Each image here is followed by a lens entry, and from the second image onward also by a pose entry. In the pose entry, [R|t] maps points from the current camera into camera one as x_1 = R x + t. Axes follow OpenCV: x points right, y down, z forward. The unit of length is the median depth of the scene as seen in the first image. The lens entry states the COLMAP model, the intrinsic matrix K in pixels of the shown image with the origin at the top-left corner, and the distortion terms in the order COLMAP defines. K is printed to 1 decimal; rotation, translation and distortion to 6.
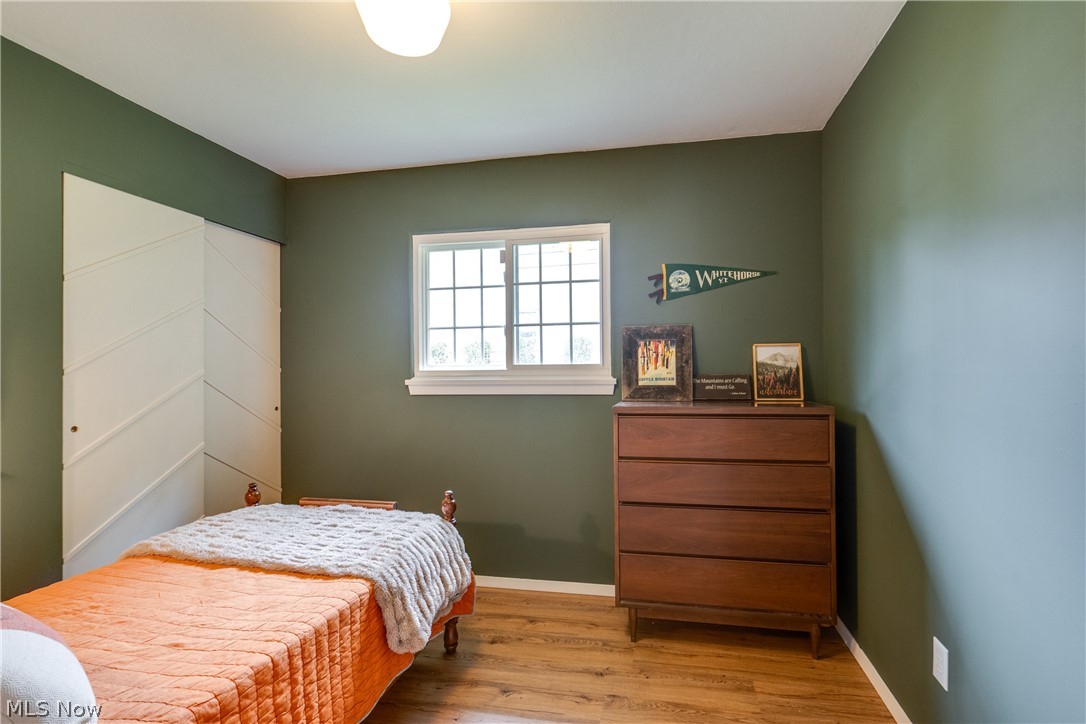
lens RADIAL K [[501.0, 0, 539.9], [0, 501.0, 391.2], [0, 0, 1]] dist [-0.000291, 0.000882]
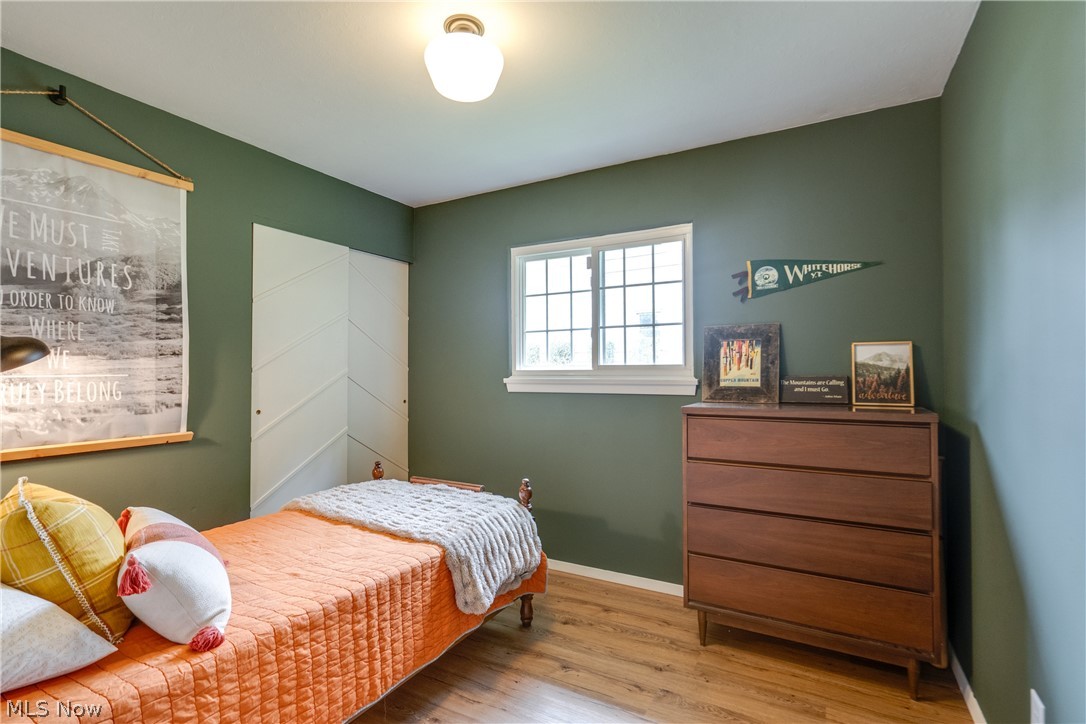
lens RADIAL K [[501.0, 0, 539.9], [0, 501.0, 391.2], [0, 0, 1]] dist [-0.000291, 0.000882]
pose [[0.950795, 0.017892, -0.309305, 0.186369], [-0.017925, 0.999836, 0.002736, 0.001485], [0.309303, 0.002943, 0.950959, -0.043507]]
